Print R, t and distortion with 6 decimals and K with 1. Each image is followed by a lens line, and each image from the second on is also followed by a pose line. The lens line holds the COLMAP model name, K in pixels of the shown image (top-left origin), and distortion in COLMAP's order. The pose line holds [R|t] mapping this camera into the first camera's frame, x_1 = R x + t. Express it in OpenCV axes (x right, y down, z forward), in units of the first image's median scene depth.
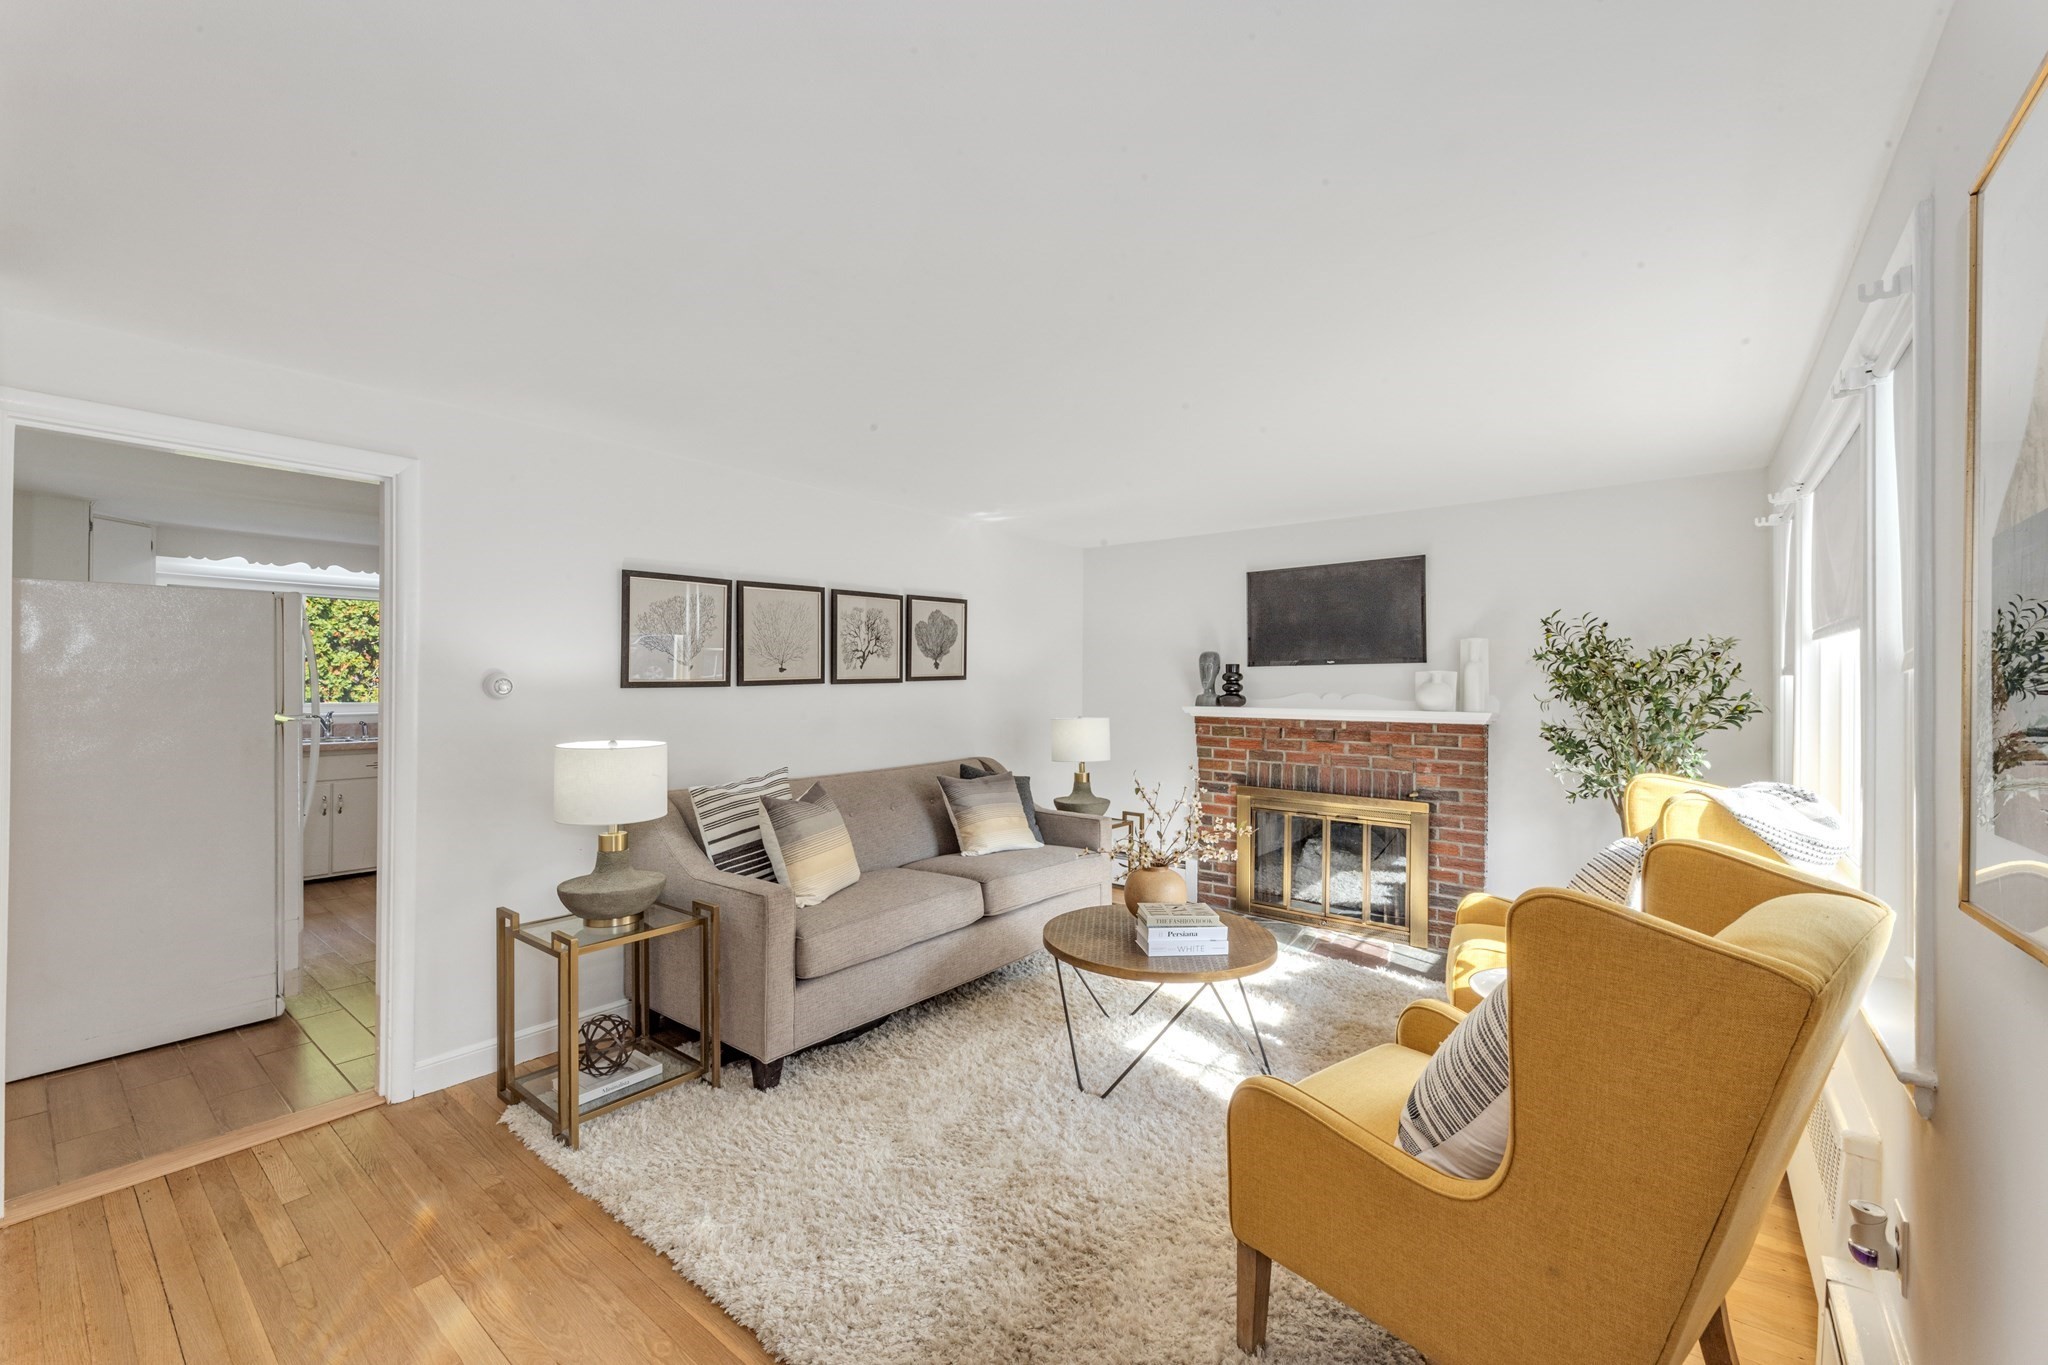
lens RADIAL K [[823.6, 0, 986.8], [0, 823.6, 680.3], [0, 0, 1]] dist [-0.001351, -0.000094]
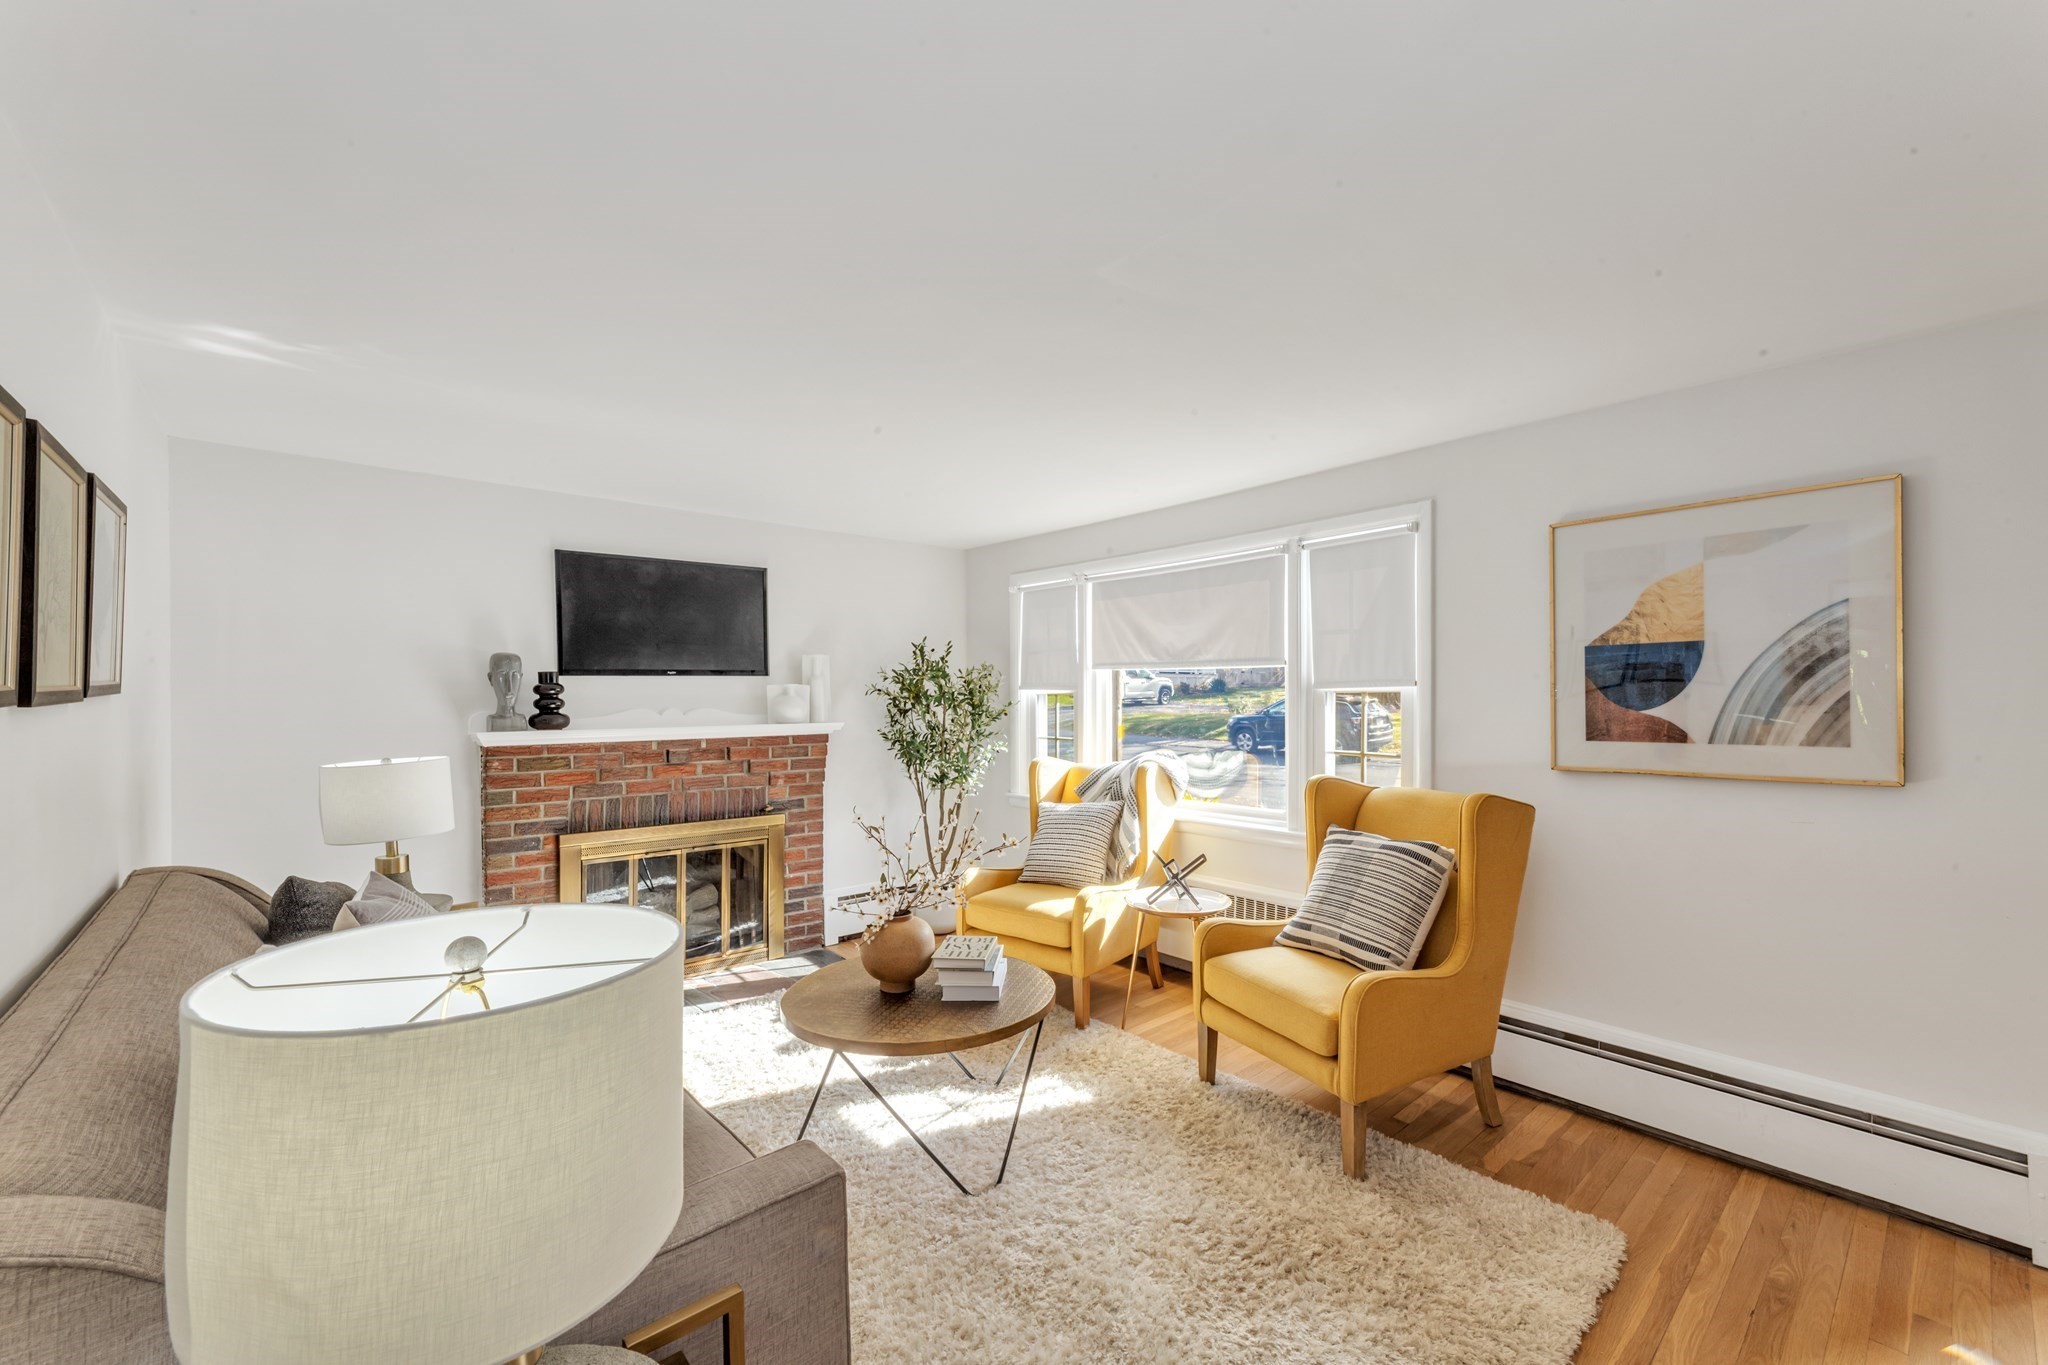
lens RADIAL K [[869.3, 0, 1025.2], [0, 869.3, 701.1], [0, 0, 1]] dist [-0.000970, -0.000109]
pose [[0.124767, -0.010200, 0.992134, -0.493933], [0.001566, 0.999948, 0.010083, -0.000828], [-0.992185, 0.000296, 0.124776, 0.570332]]
